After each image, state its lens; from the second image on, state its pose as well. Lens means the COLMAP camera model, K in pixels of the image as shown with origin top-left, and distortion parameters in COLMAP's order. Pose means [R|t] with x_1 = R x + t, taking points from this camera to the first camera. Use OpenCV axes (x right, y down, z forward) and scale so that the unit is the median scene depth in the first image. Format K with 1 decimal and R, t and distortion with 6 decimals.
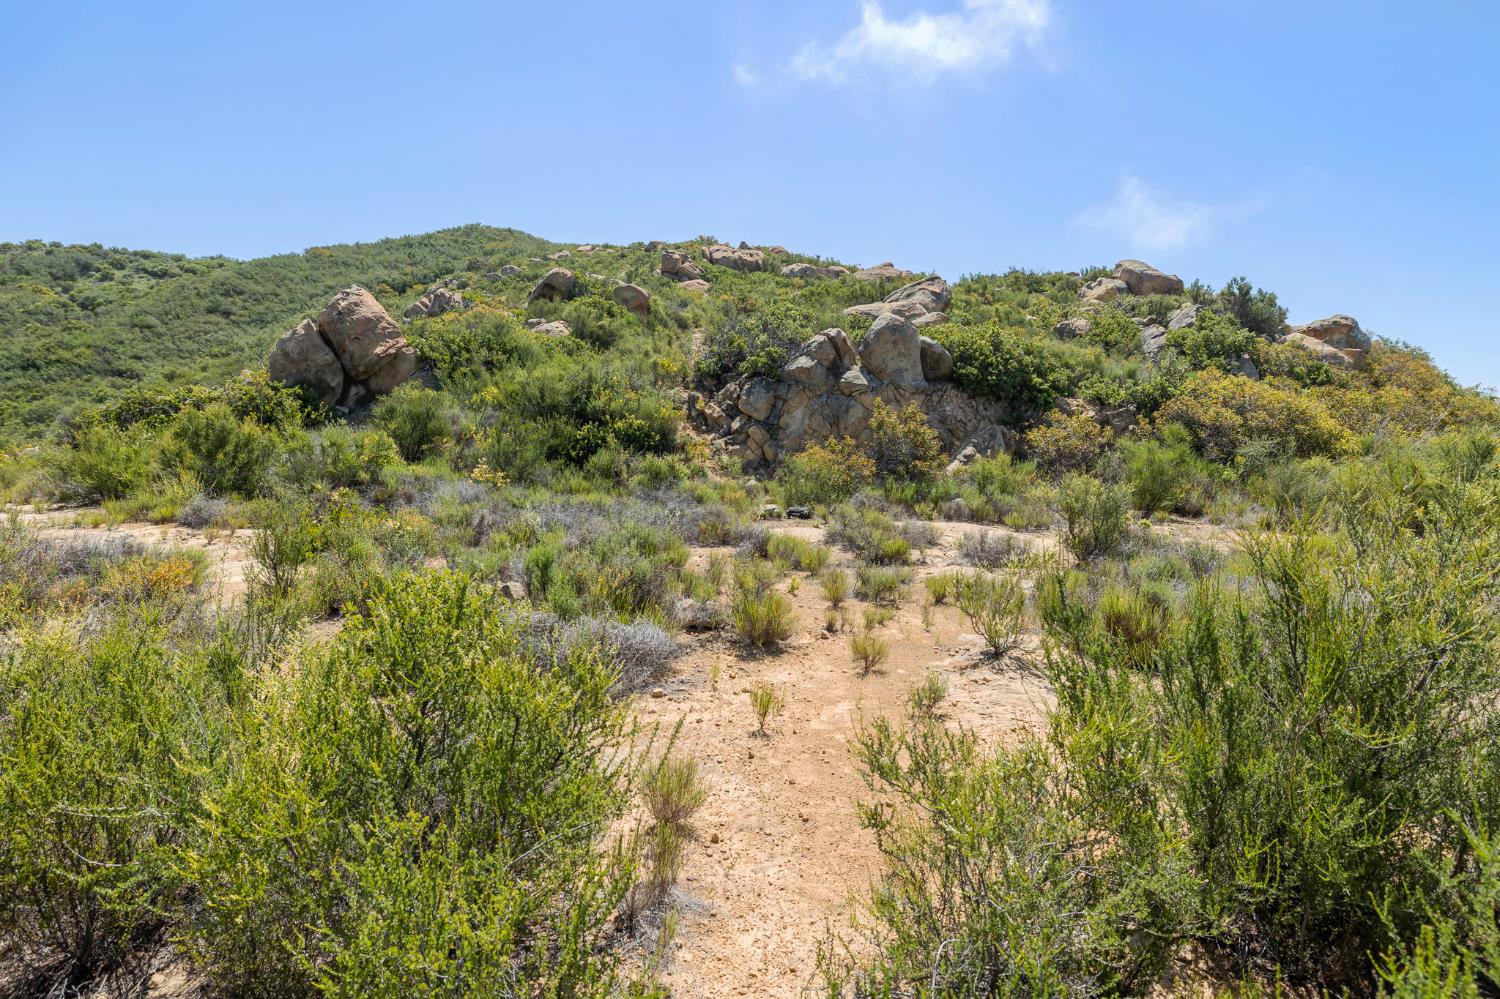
lens RADIAL K [[814.7, 0, 750.0], [0, 814.7, 499.5], [0, 0, 1]] dist [0.000665, -0.000341]
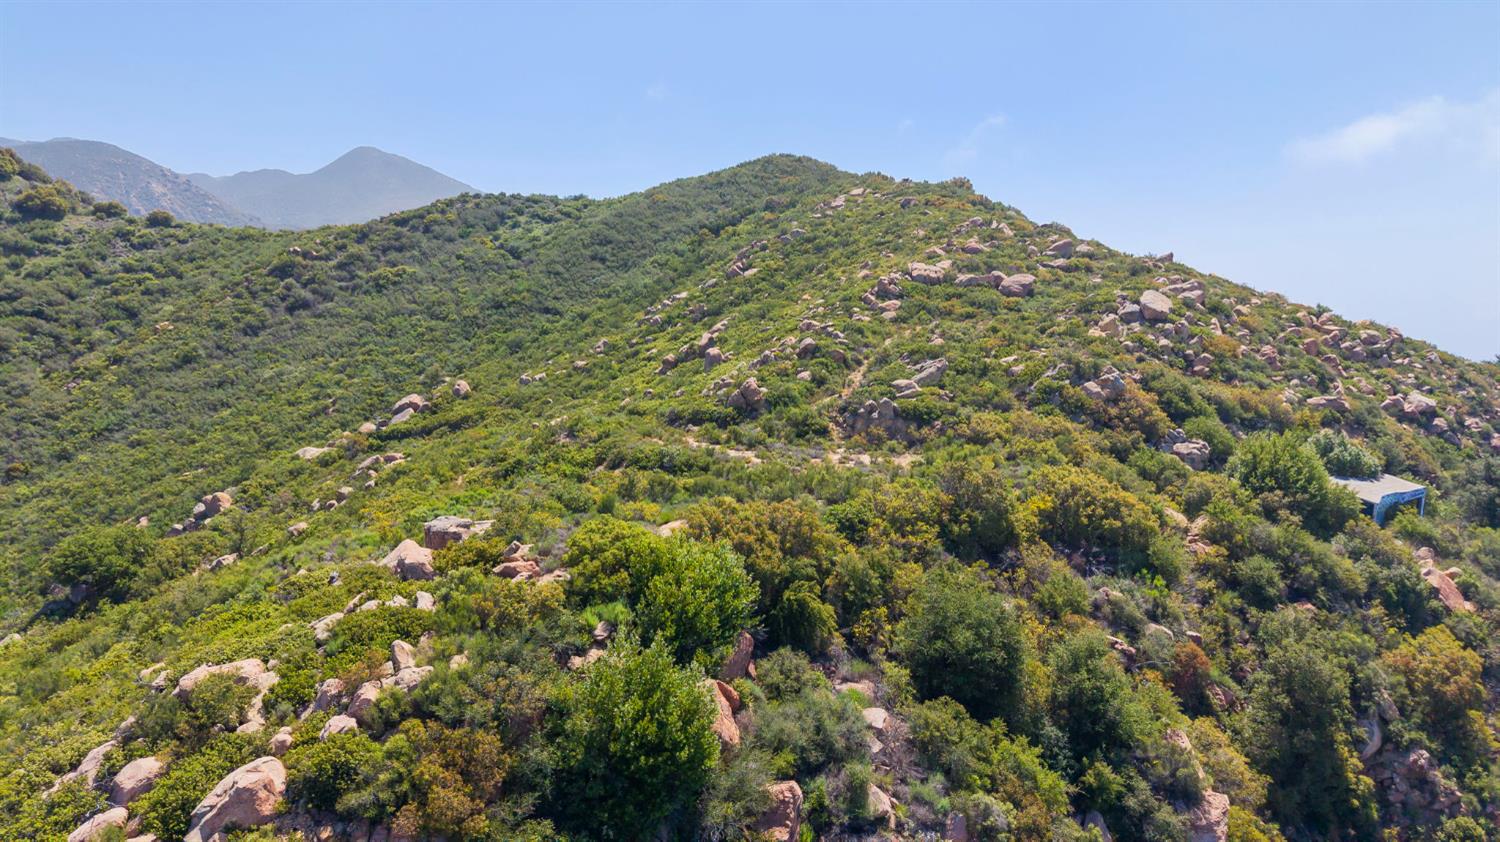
lens RADIAL K [[998.4, 0, 742.3], [0, 998.4, 418.6], [0, 0, 1]] dist [0.055054, -0.073497]
pose [[0.942493, 0.042589, -0.331501, 0.189991], [-0.025371, 0.998103, 0.056097, -0.065502], [0.333261, -0.044461, 0.941786, -0.629554]]
